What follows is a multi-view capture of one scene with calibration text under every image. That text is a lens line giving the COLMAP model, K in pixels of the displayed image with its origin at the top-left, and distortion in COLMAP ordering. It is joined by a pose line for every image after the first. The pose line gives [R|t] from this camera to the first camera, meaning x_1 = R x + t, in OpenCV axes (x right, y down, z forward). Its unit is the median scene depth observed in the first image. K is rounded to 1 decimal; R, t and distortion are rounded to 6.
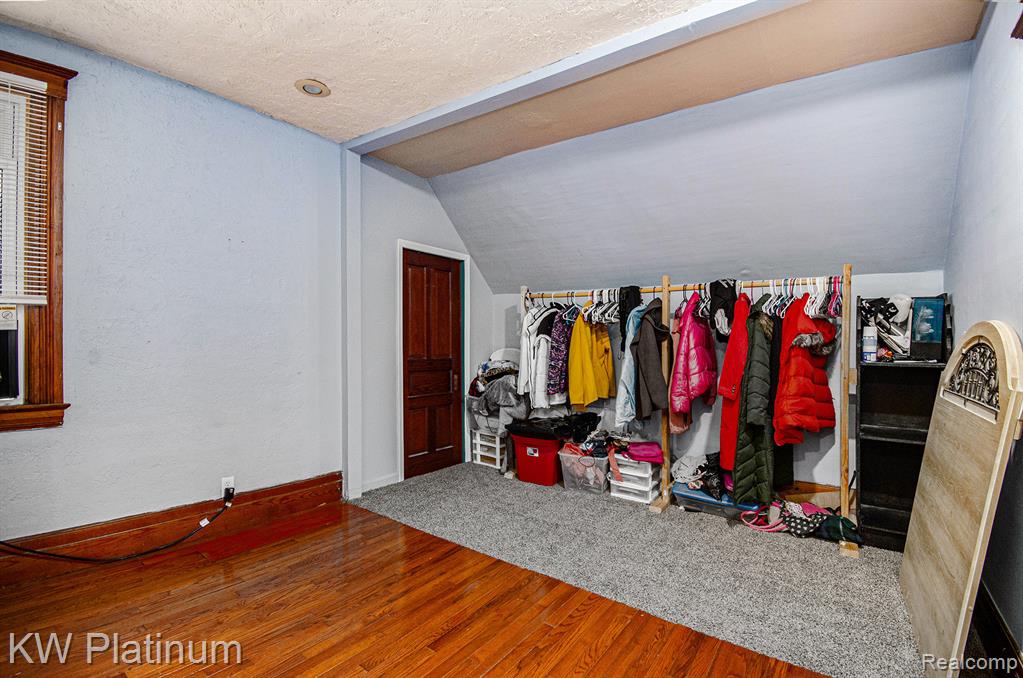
lens RADIAL K [[473.7, 0, 512.0], [0, 473.7, 343.1], [0, 0, 1]] dist [-0.022912, -0.000372]
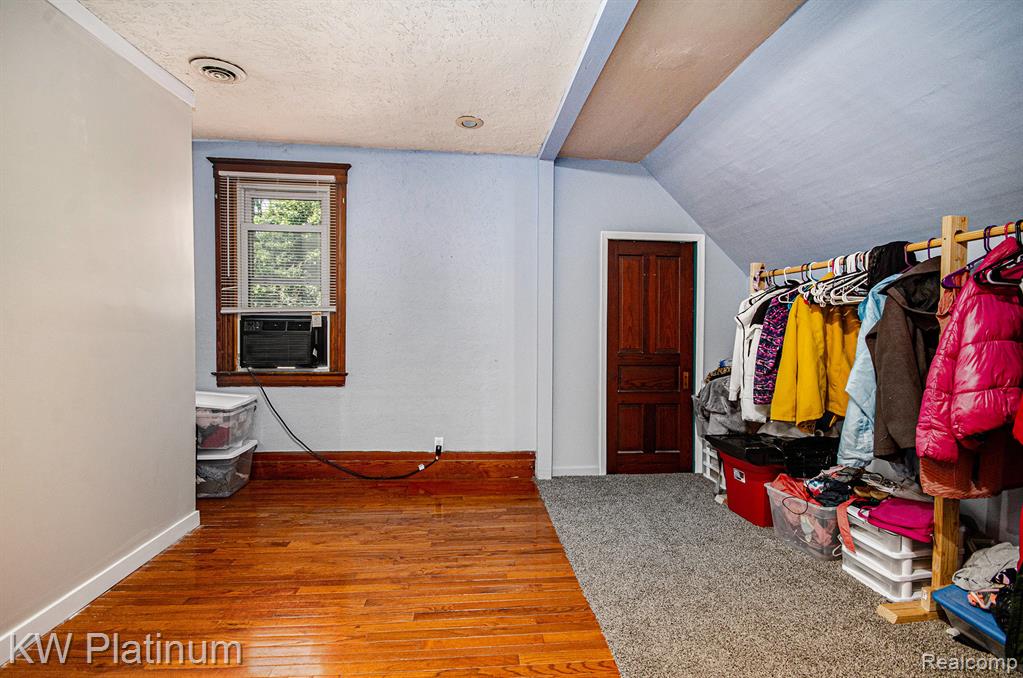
lens RADIAL K [[458.2, 0, 511.9], [0, 458.2, 335.1], [0, 0, 1]] dist [-0.001303, -0.000279]
pose [[0.656516, -0.003284, -0.754305, 0.383459], [-0.001448, 0.999983, -0.005614, 0.004424], [0.754310, 0.004777, 0.656501, 0.234884]]
